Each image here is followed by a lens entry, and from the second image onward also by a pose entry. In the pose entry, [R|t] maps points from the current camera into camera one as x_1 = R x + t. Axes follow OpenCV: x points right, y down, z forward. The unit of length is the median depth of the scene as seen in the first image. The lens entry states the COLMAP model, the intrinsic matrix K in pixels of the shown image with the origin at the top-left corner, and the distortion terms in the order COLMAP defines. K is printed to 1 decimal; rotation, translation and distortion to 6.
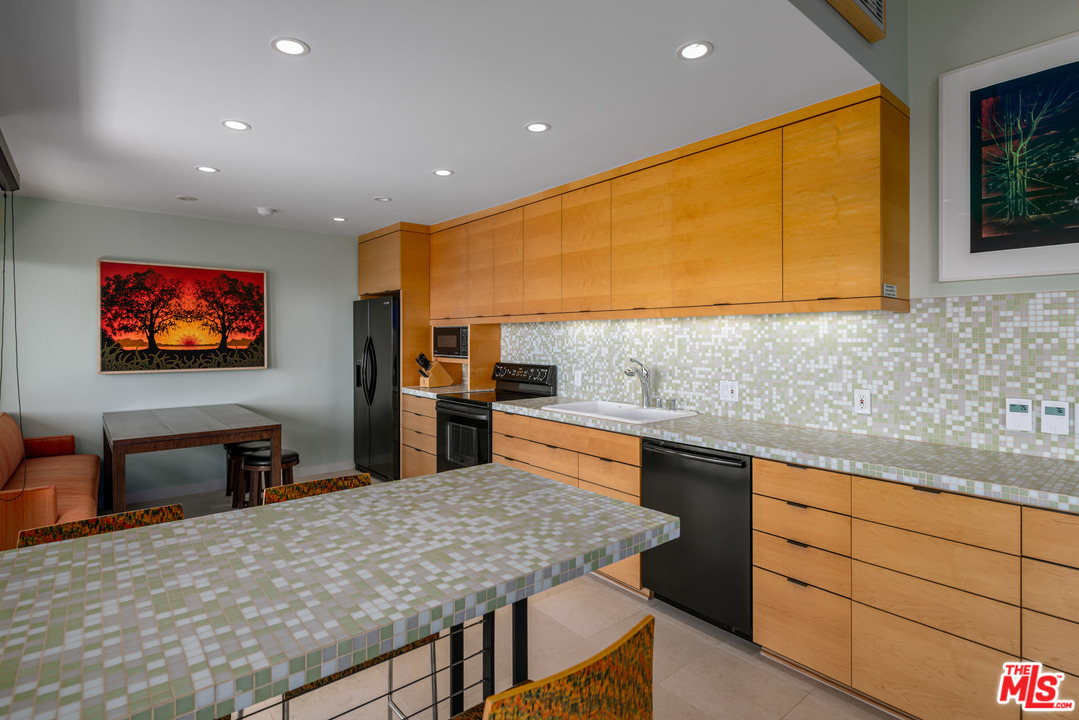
lens RADIAL K [[533.4, 0, 537.7], [0, 533.4, 348.7], [0, 0, 1]] dist [0.010320, -0.000071]
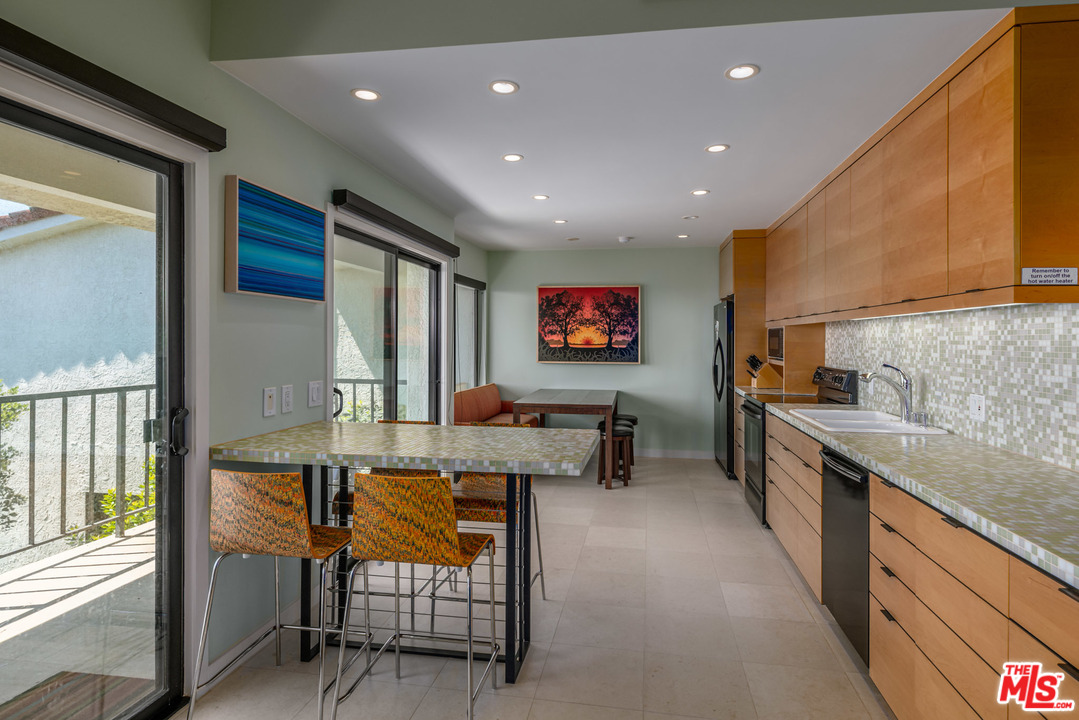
lens RADIAL K [[561.3, 0, 546.4], [0, 561.3, 353.6], [0, 0, 1]] dist [0.002158, 0.000034]
pose [[0.660790, 0.023203, -0.750212, 0.525011], [-0.021505, 0.999697, 0.011977, 0.003205], [0.750263, 0.008219, 0.661089, -0.025411]]
